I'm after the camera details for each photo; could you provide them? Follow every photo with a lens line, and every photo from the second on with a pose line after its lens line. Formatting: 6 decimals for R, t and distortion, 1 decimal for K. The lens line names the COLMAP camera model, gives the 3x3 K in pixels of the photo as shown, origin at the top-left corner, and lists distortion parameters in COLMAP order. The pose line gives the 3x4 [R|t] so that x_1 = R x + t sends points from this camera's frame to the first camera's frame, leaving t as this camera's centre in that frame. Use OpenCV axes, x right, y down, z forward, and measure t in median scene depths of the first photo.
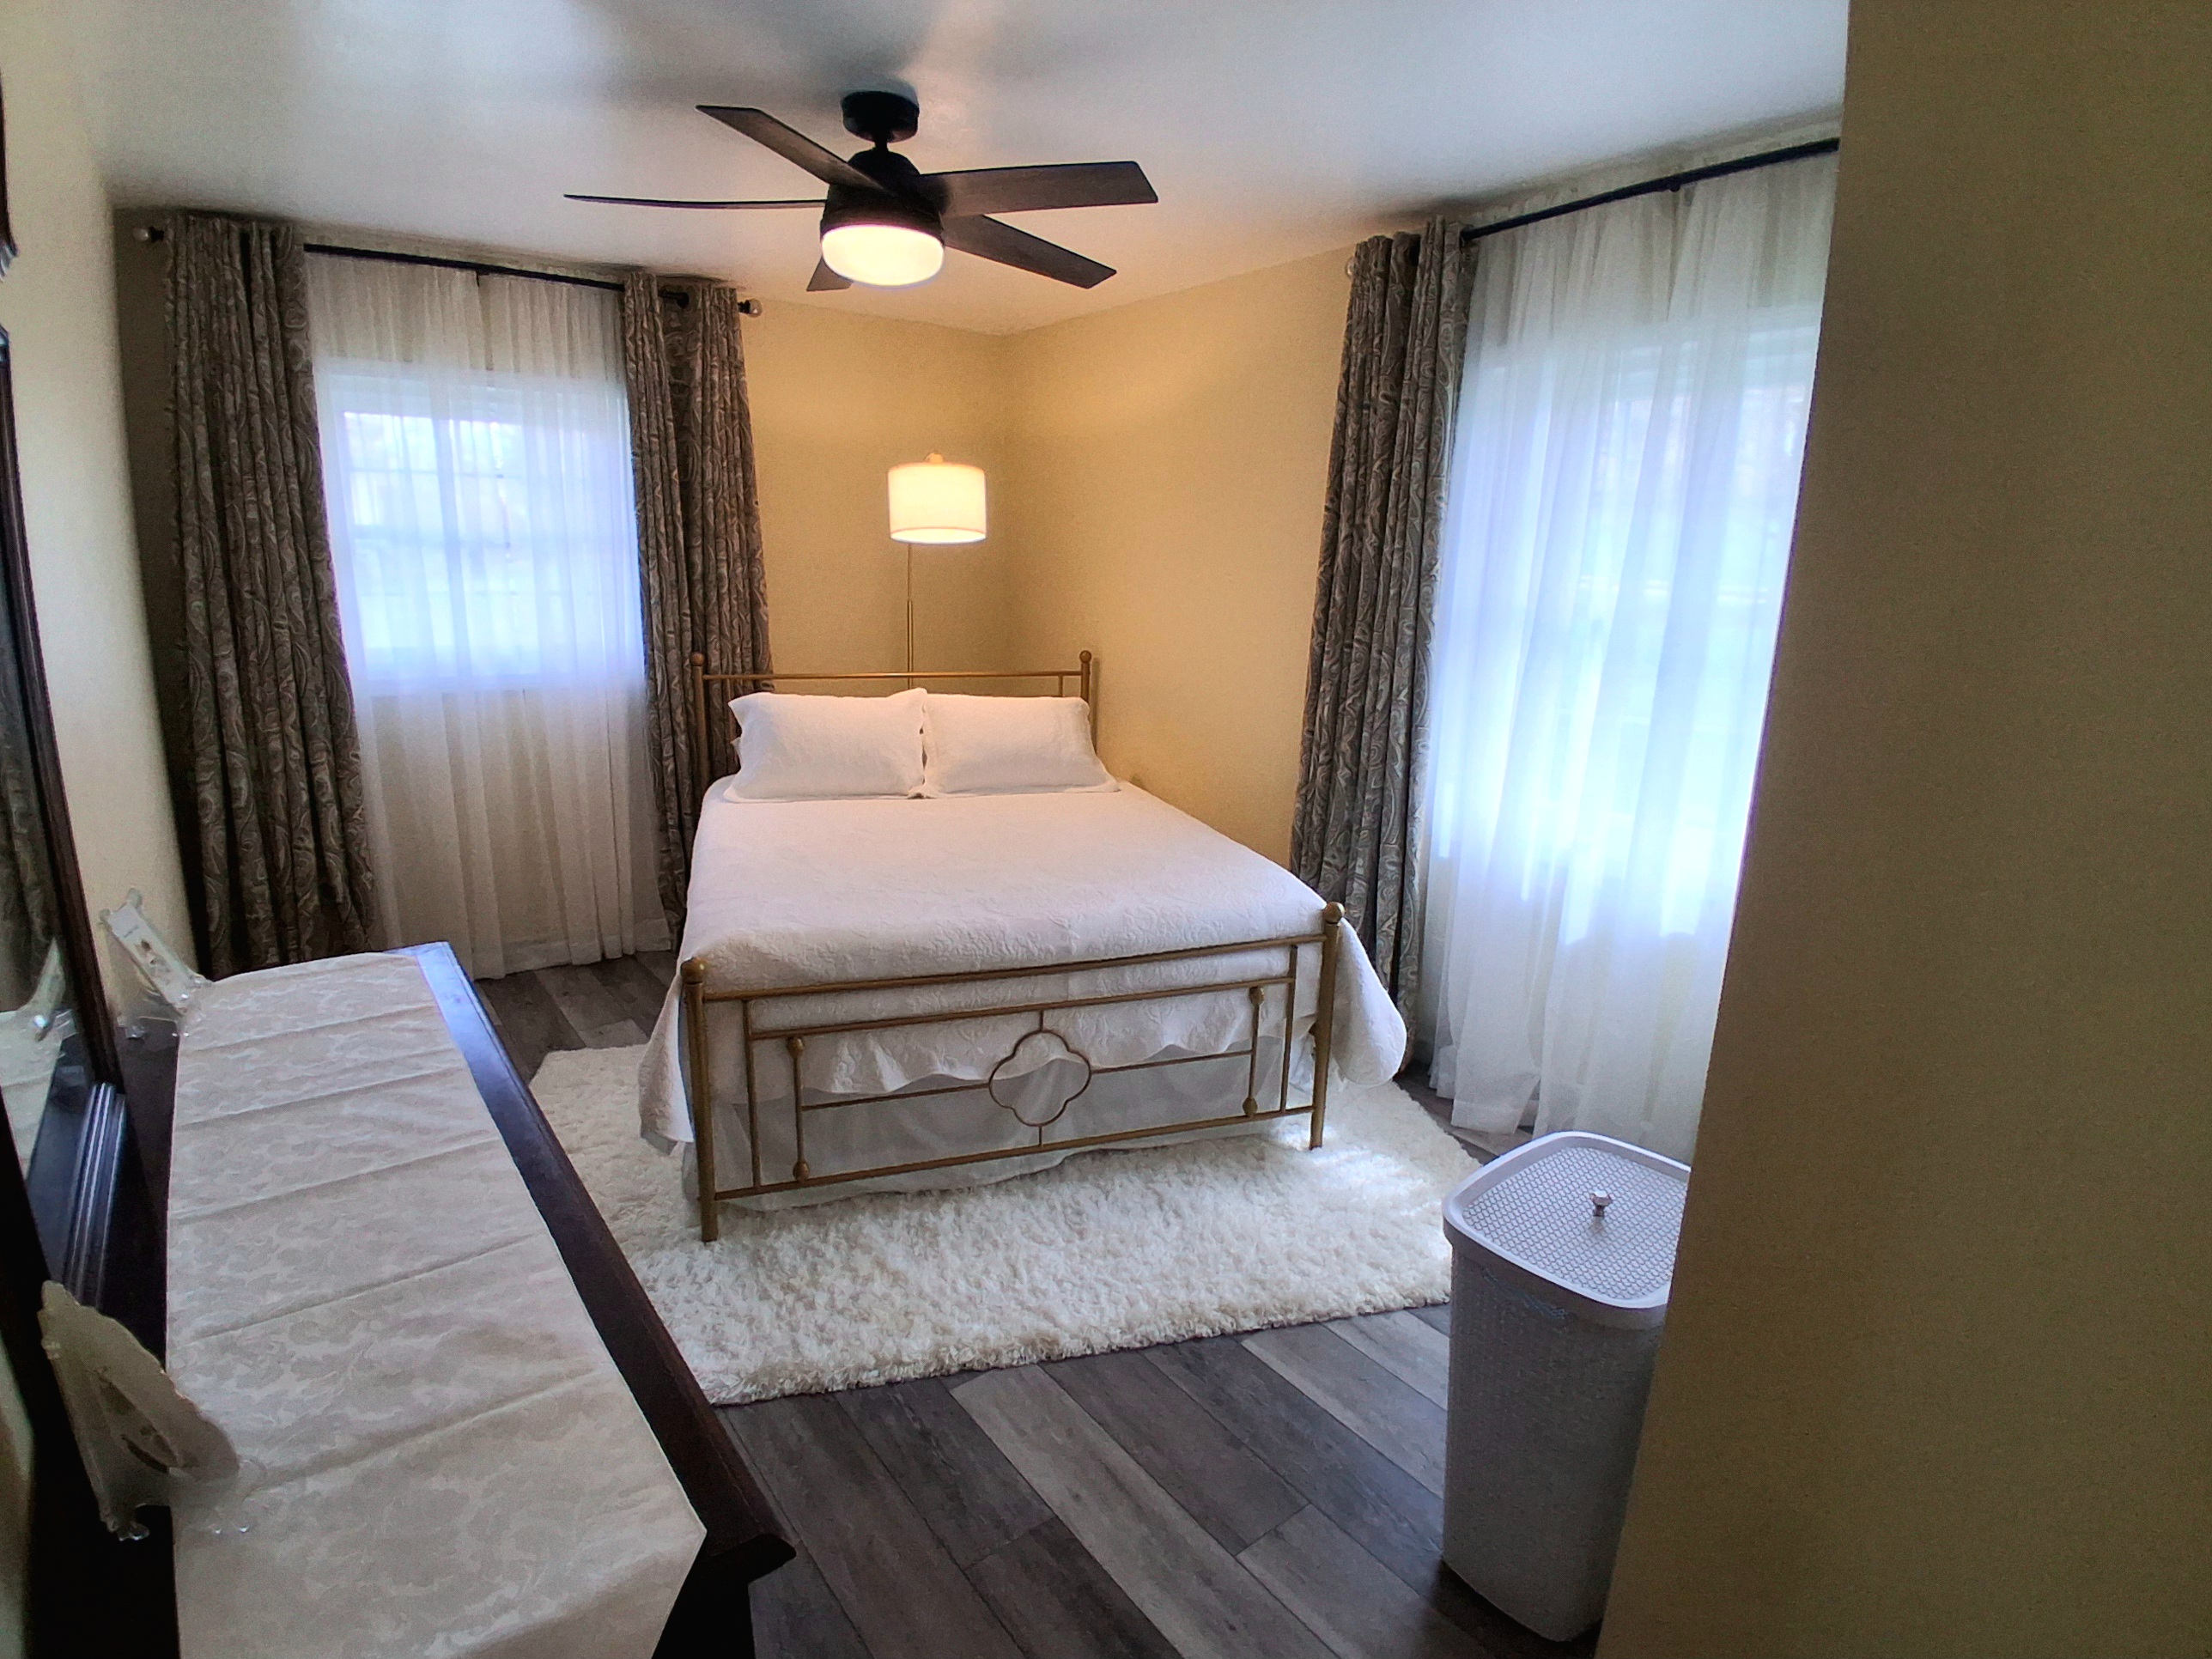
lens RADIAL K [[1094.7, 0, 1089.8], [0, 1094.7, 832.4], [0, 0, 1]] dist [0.003485, -0.047981]
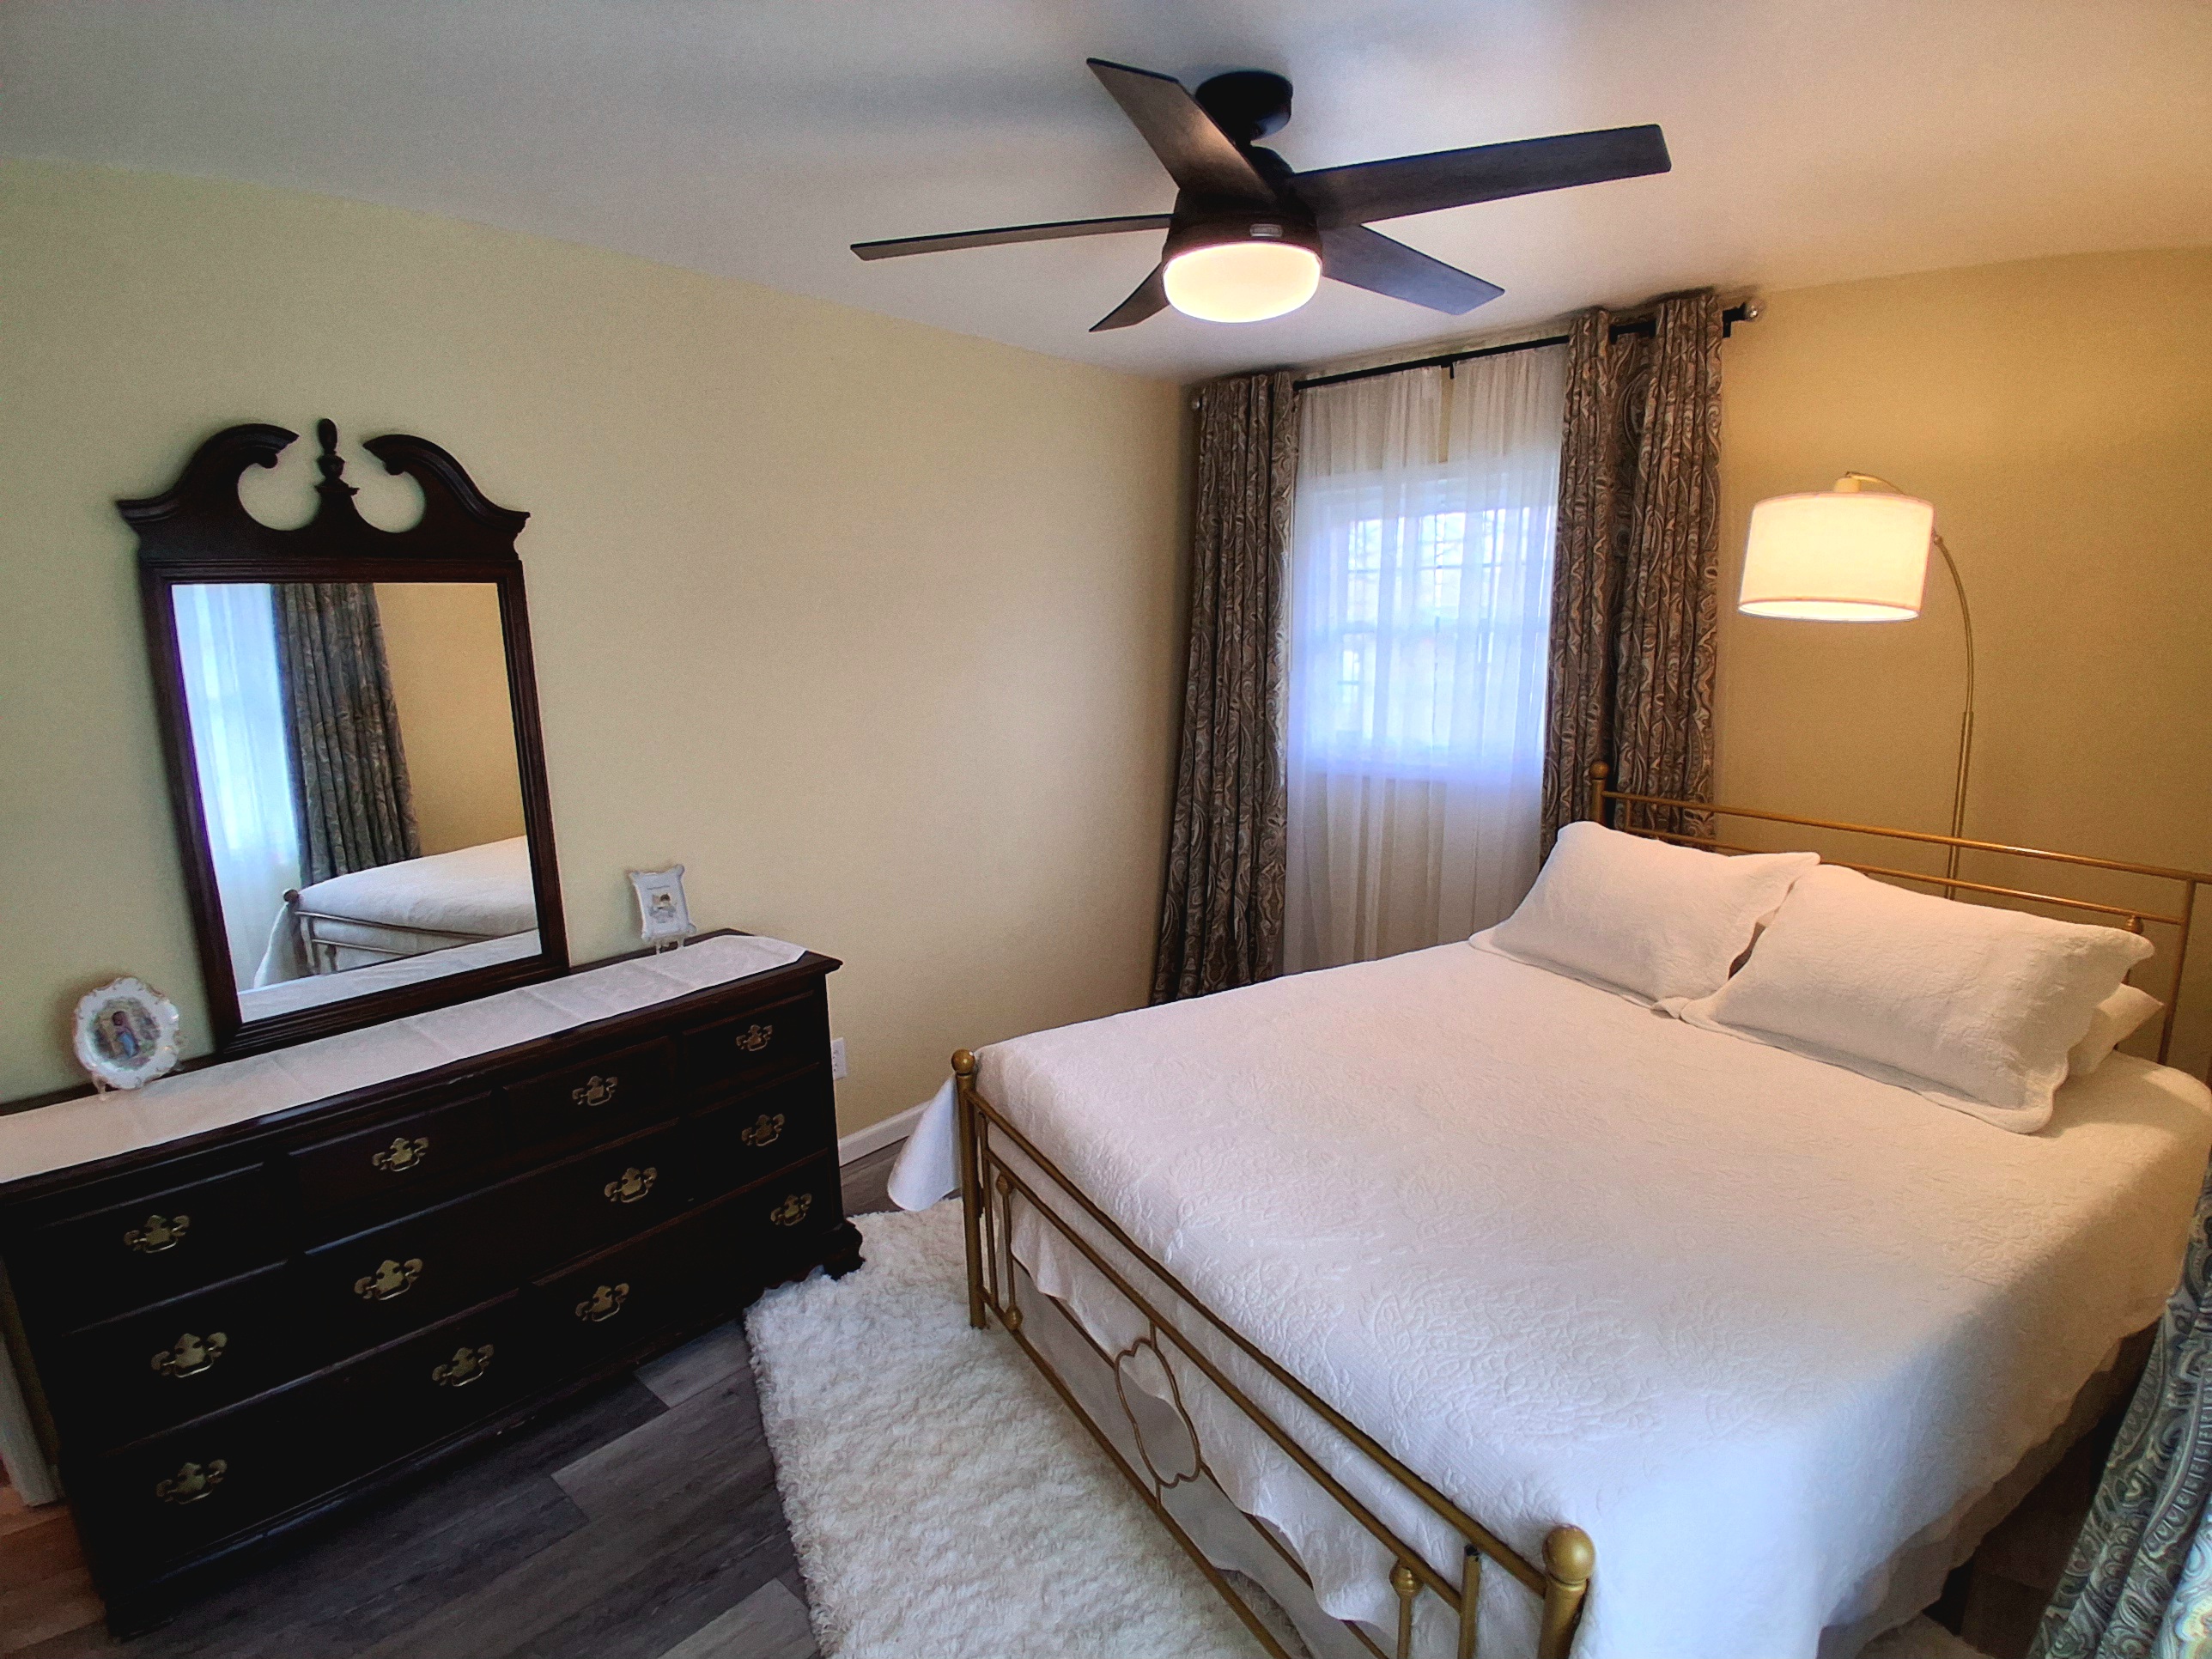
lens RADIAL K [[1094.7, 0, 1089.8], [0, 1094.7, 832.4], [0, 0, 1]] dist [0.003485, -0.047981]
pose [[0.198186, 0.153342, -0.968095, 0.440233], [-0.207751, 0.971817, 0.111401, -0.157140], [0.957894, 0.179045, 0.224458, 0.583683]]
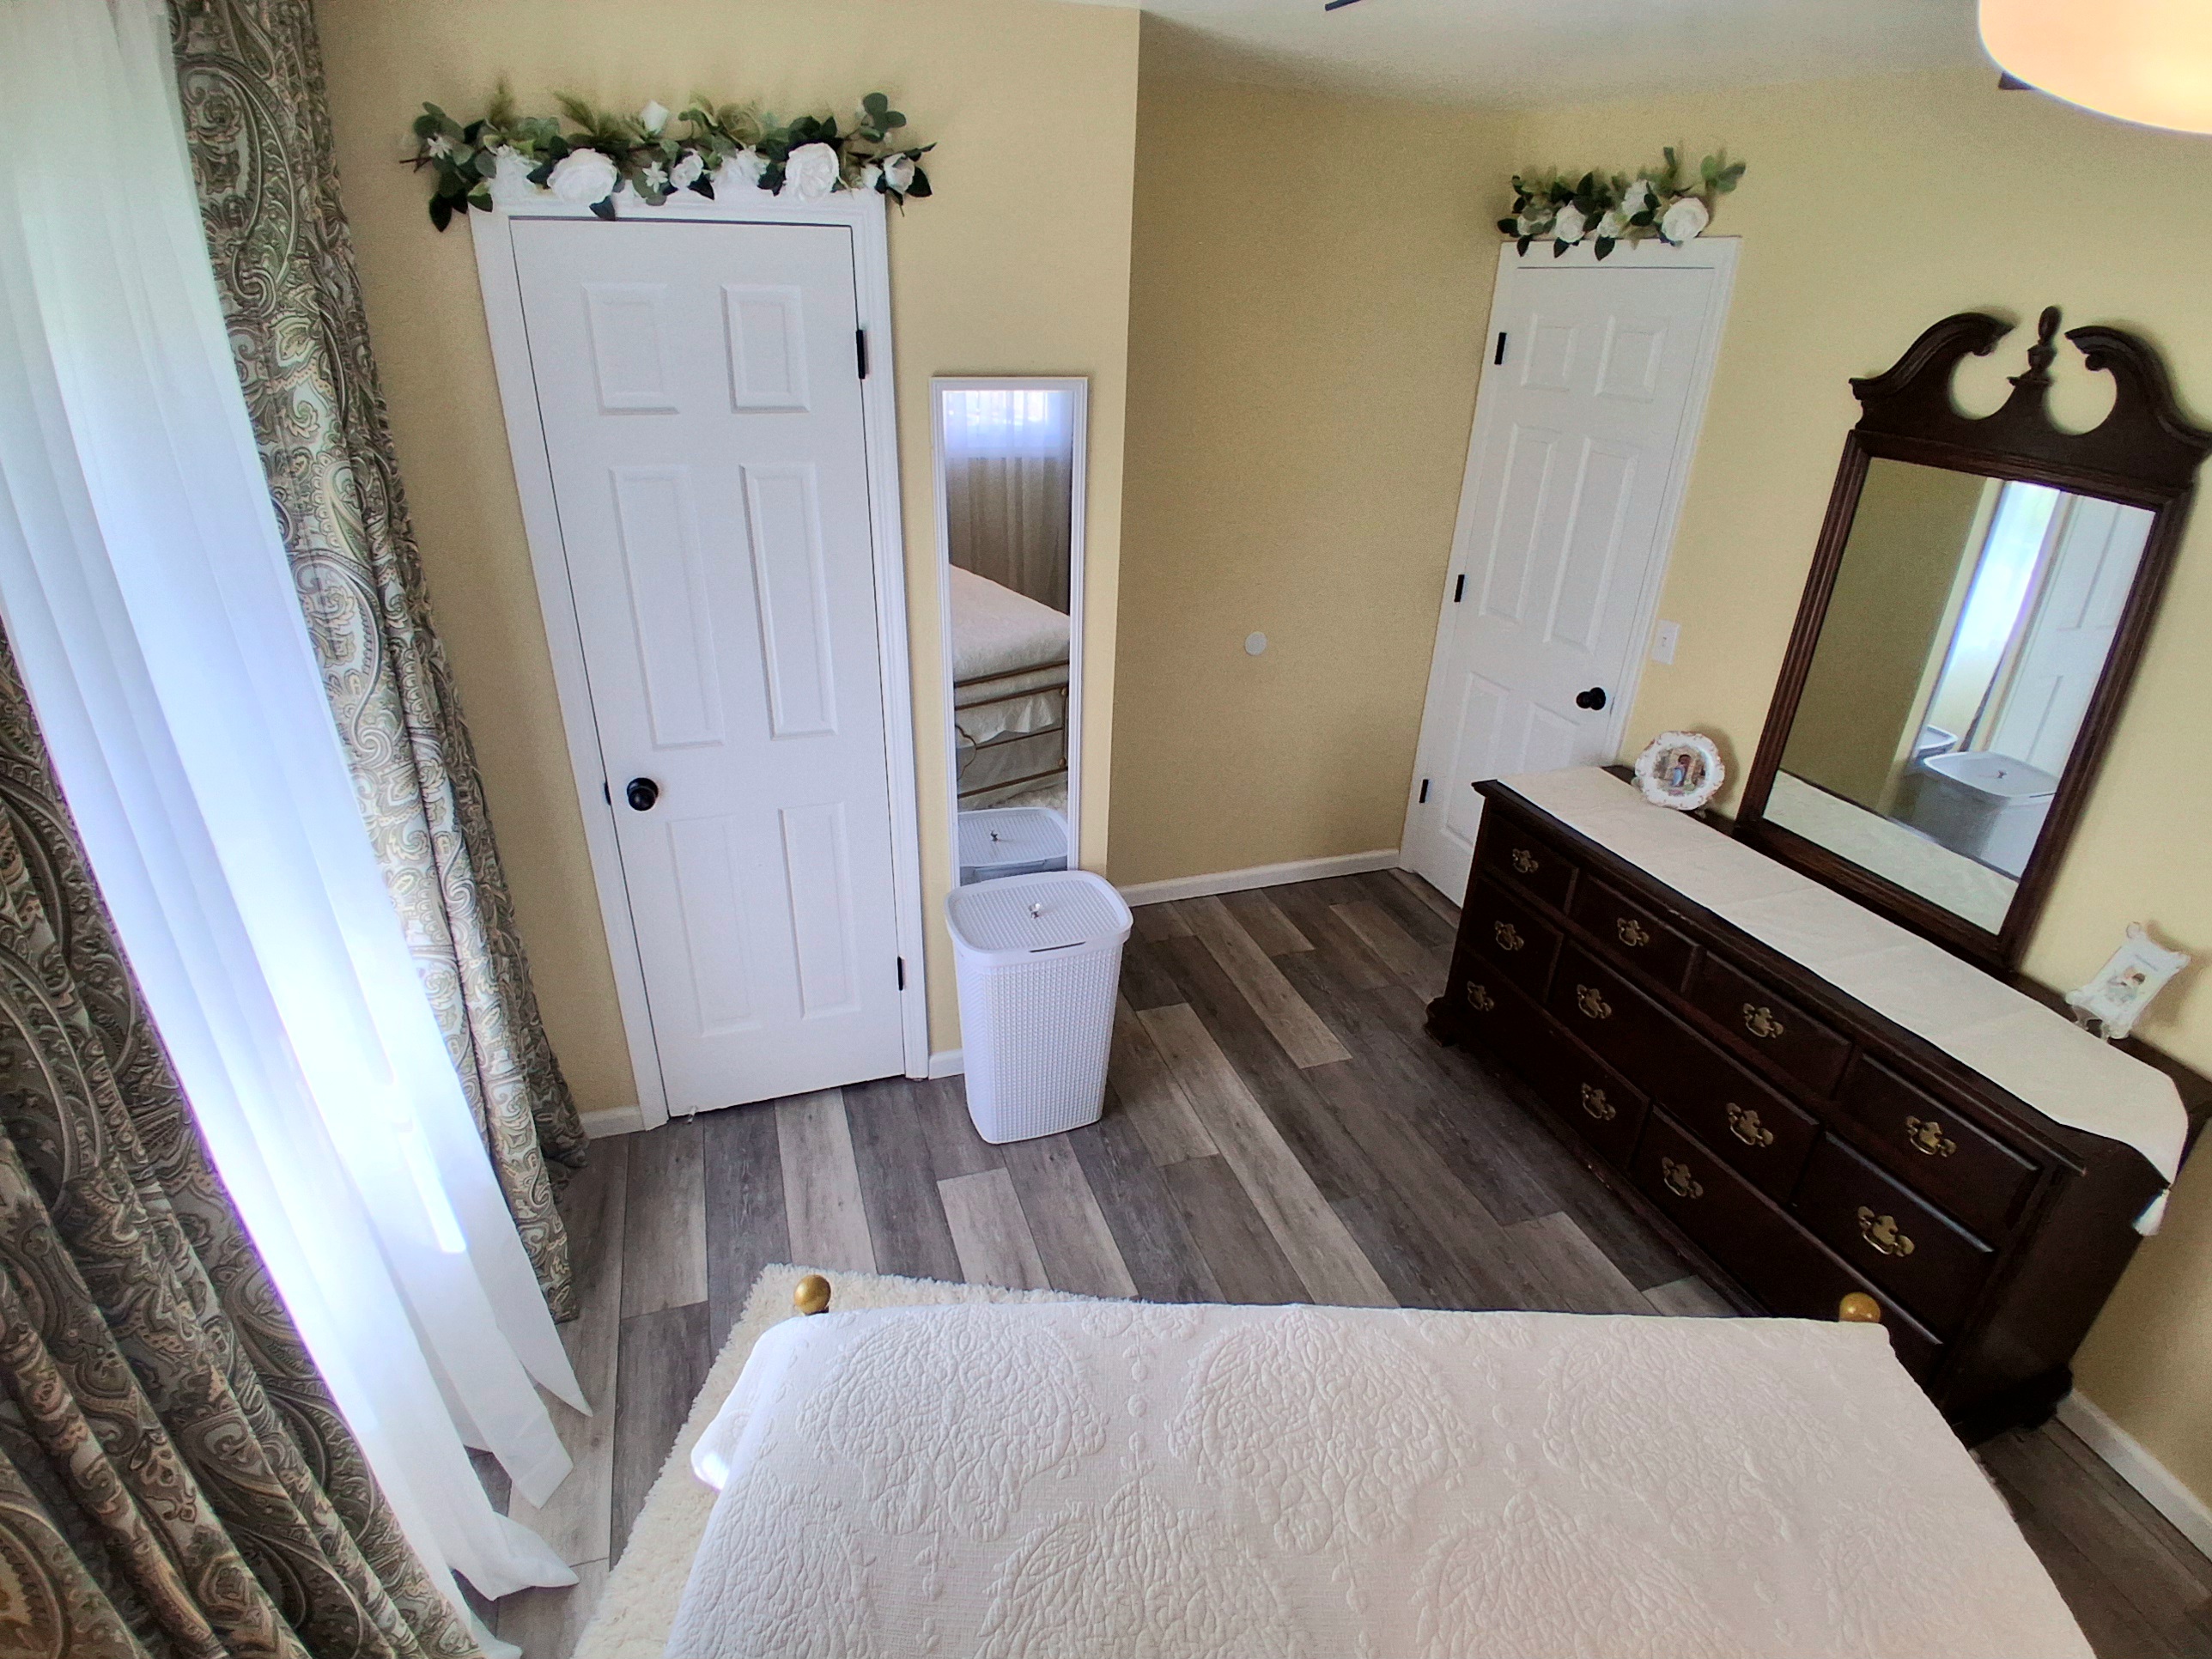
lens RADIAL K [[1094.7, 0, 1089.8], [0, 1094.7, 832.4], [0, 0, 1]] dist [0.003485, -0.047981]
pose [[-0.944160, -0.188857, 0.269990, -0.016718], [0.025181, 0.775669, 0.630637, -0.381275], [-0.328523, 0.602221, -0.727601, 1.019600]]
